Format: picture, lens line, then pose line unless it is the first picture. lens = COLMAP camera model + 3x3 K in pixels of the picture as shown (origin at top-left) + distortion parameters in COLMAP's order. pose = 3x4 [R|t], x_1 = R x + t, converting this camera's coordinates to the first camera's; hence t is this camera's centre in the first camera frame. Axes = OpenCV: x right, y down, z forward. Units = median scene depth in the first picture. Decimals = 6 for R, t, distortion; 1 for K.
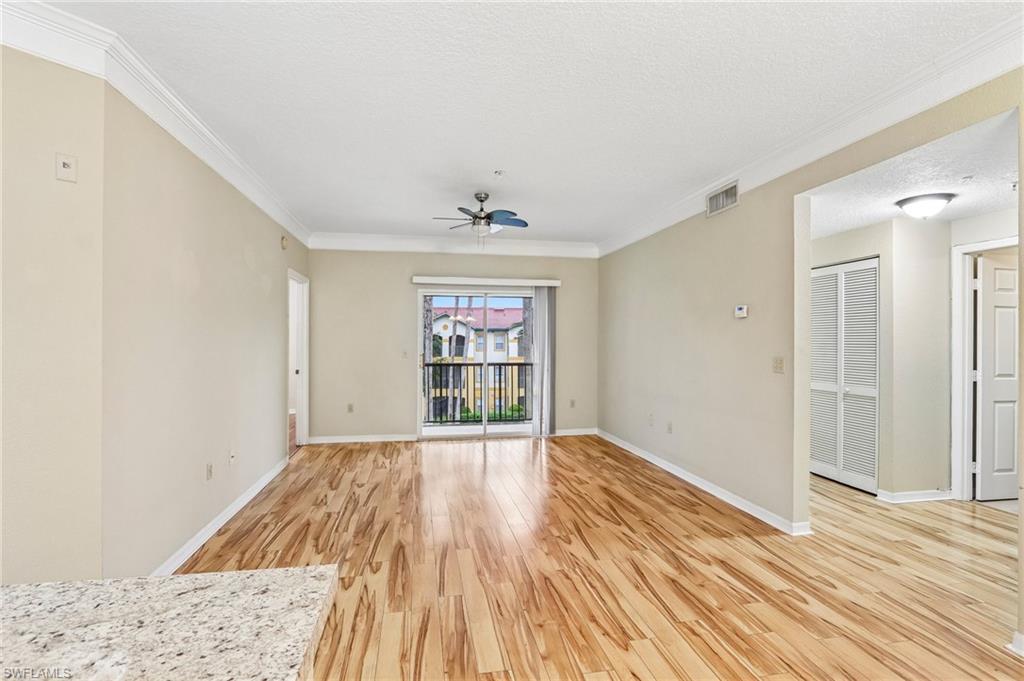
lens RADIAL K [[499.7, 0, 509.6], [0, 499.7, 343.4], [0, 0, 1]] dist [-0.015103, 0.000511]
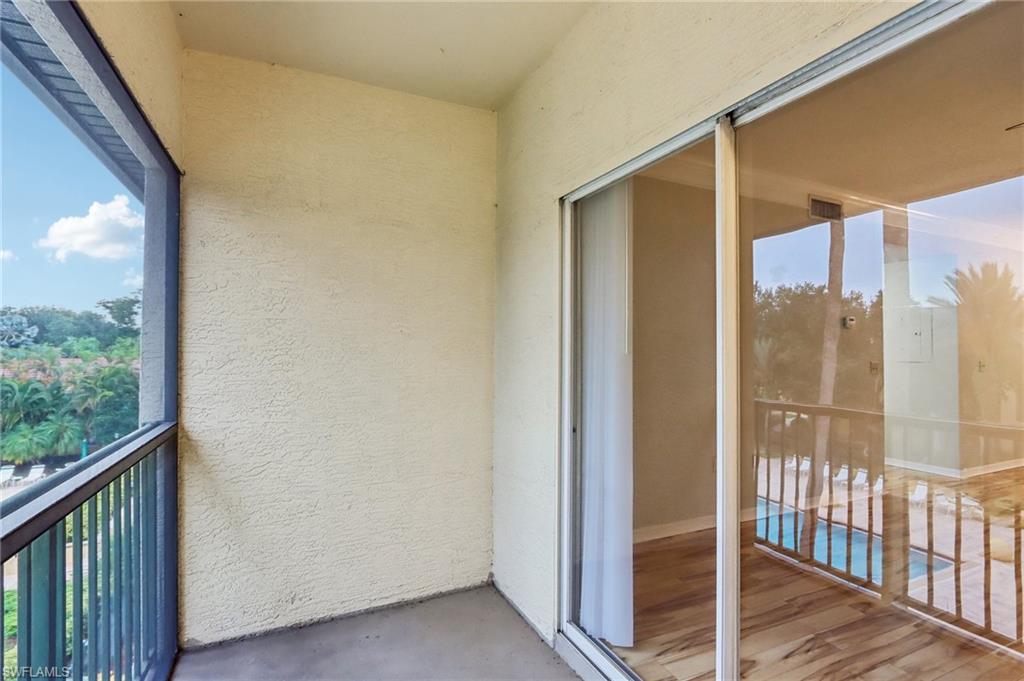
lens RADIAL K [[486.2, 0, 504.4], [0, 486.2, 348.2], [0, 0, 1]] dist [-0.019163, 0.001319]
pose [[-0.232383, 0.000748, 0.972624, -0.406227], [-0.004946, 0.999986, -0.001951, -0.000722], [-0.972612, -0.005263, -0.232376, 2.031897]]
